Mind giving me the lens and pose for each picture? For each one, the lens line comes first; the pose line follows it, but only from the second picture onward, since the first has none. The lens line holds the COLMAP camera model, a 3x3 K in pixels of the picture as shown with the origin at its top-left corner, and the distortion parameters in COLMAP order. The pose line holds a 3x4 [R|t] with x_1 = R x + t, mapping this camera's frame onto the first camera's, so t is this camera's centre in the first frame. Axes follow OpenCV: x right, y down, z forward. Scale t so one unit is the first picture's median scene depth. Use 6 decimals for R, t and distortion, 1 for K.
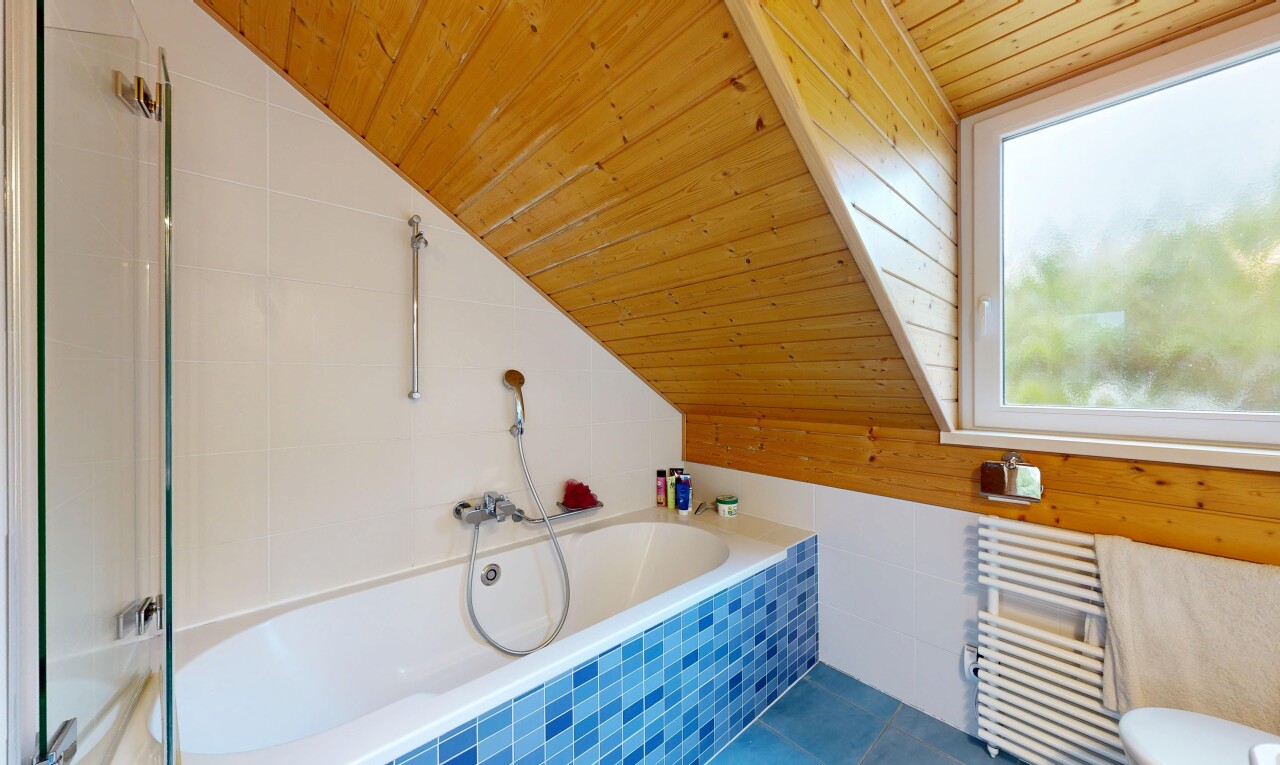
lens RADIAL K [[430.0, 0, 639.4], [0, 430.0, 385.2], [0, 0, 1]] dist [-0.000775, -0.000021]
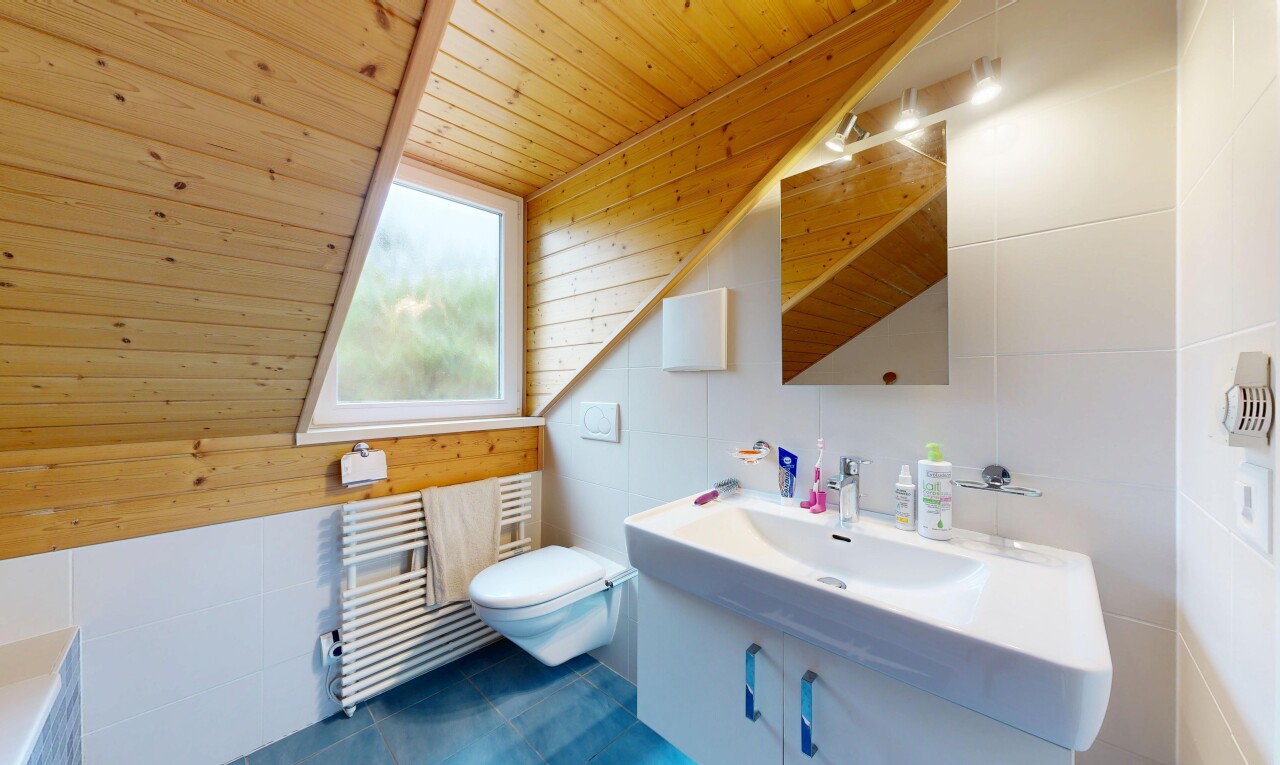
lens RADIAL K [[430.0, 0, 639.4], [0, 430.0, 385.2], [0, 0, 1]] dist [-0.000775, -0.000021]
pose [[-0.074142, -0.002693, 0.997244, -0.354525], [0.003264, 0.999990, 0.002943, -0.001130], [-0.997242, 0.003473, -0.074132, 0.332345]]
